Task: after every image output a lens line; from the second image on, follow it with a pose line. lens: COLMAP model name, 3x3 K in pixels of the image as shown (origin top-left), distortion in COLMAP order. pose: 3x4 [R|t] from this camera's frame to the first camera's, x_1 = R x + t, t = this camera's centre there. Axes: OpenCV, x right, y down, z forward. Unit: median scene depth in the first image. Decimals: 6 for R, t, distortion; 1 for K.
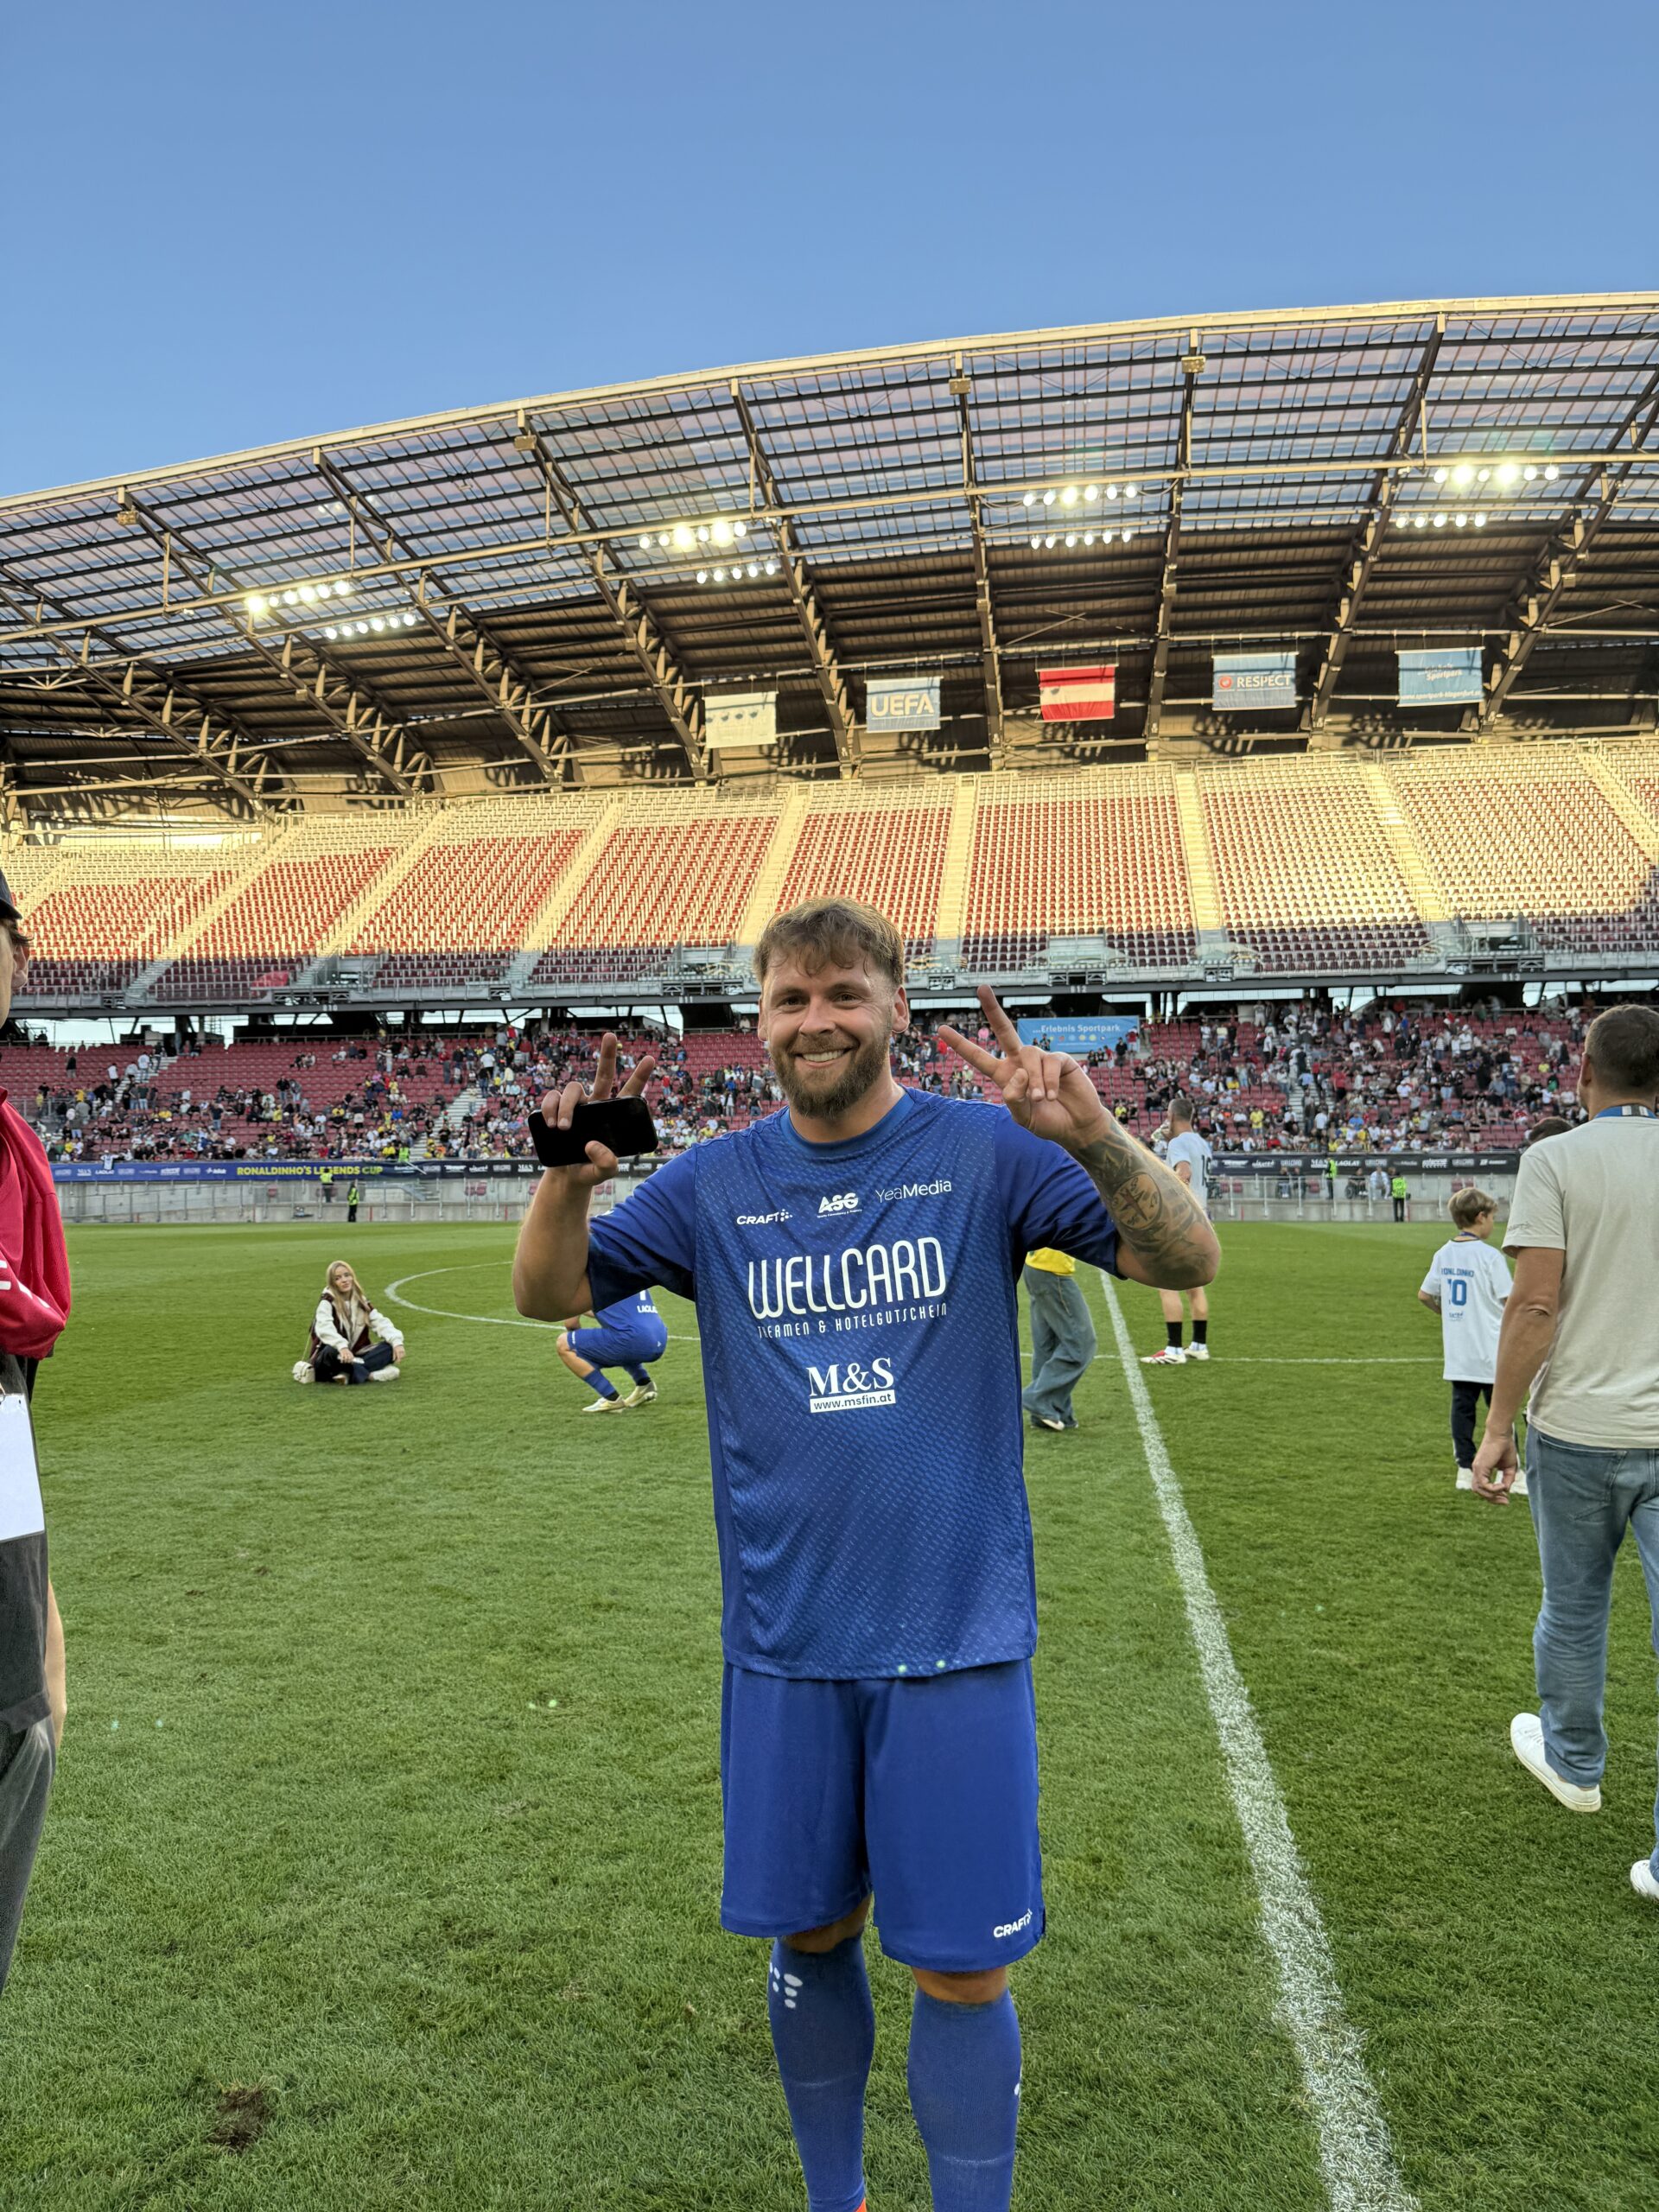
lens RADIAL K [[1537.8, 0, 800.2], [0, 1537.8, 1122.9], [0, 0, 1]] dist [0.017611, -0.036508]
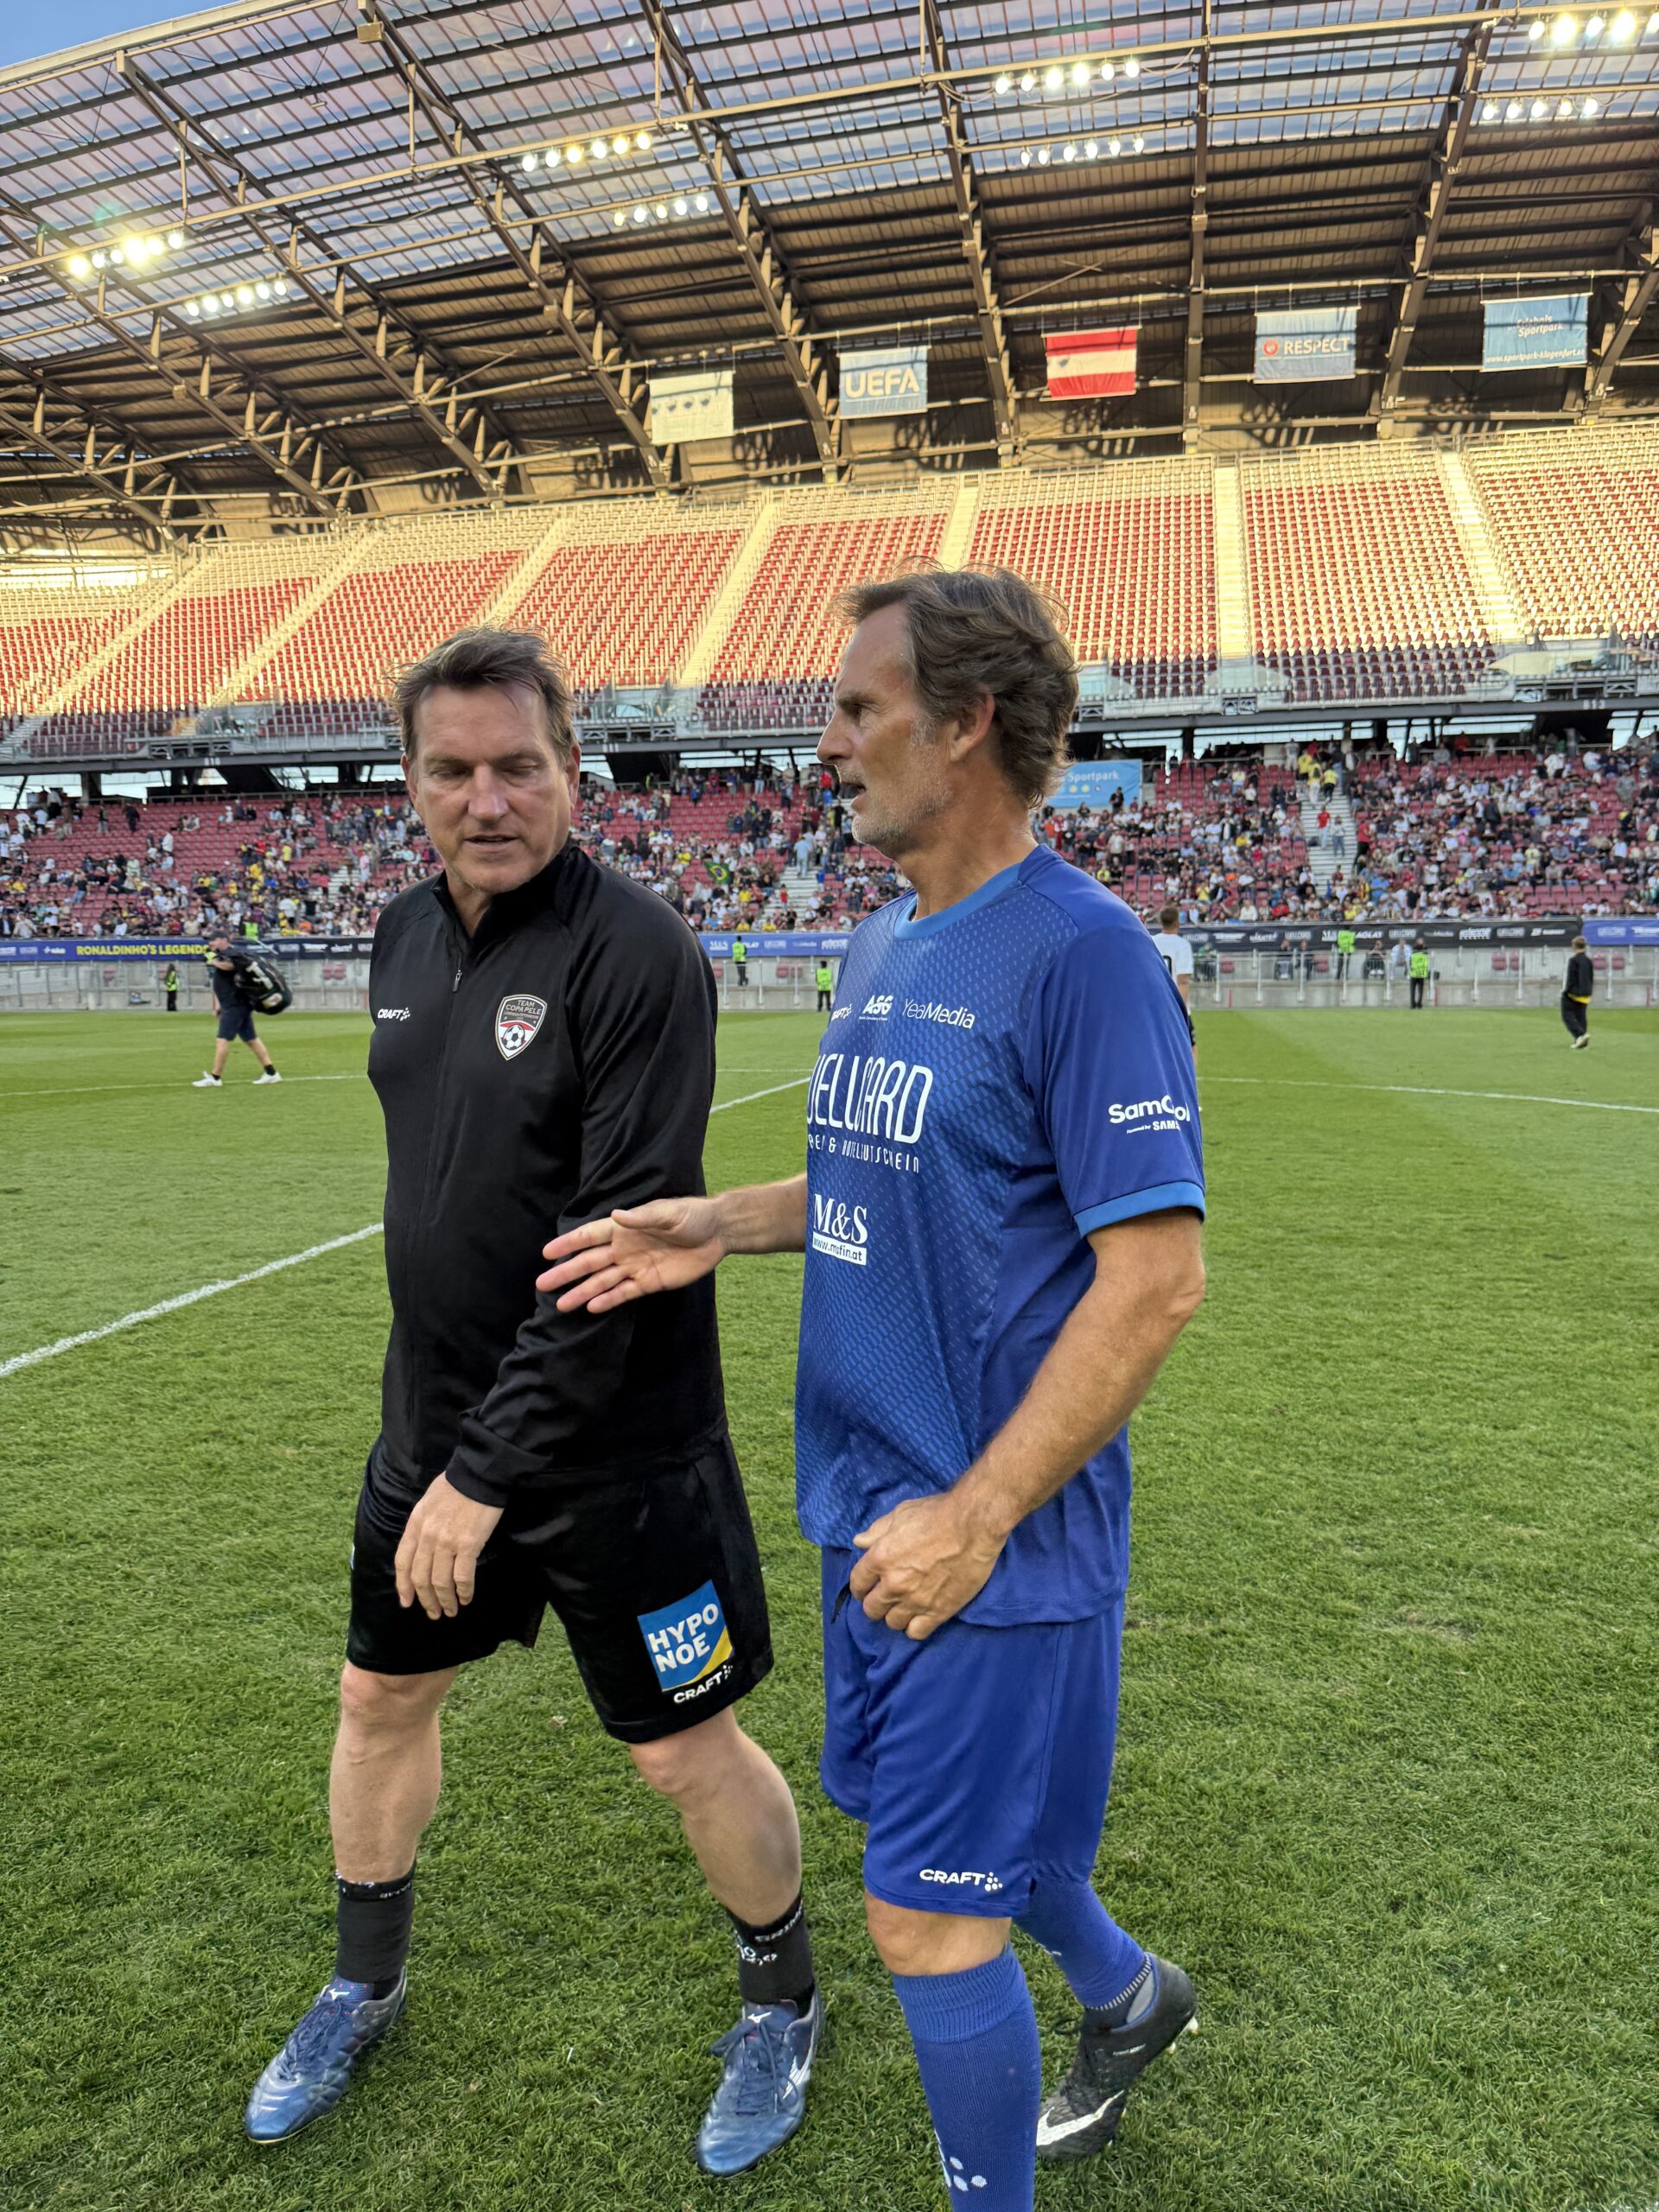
lens RADIAL K [[1537.8, 0, 796.9], [0, 1537.8, 1131.9], [0, 0, 1]] dist [0.017611, -0.036508]
pose [[0.998841, -0.000340, -0.048120, 0.065768], [0.007716, 0.988168, 0.153182, 0.001452], [0.047499, -0.153376, 0.987026, 0.116322]]
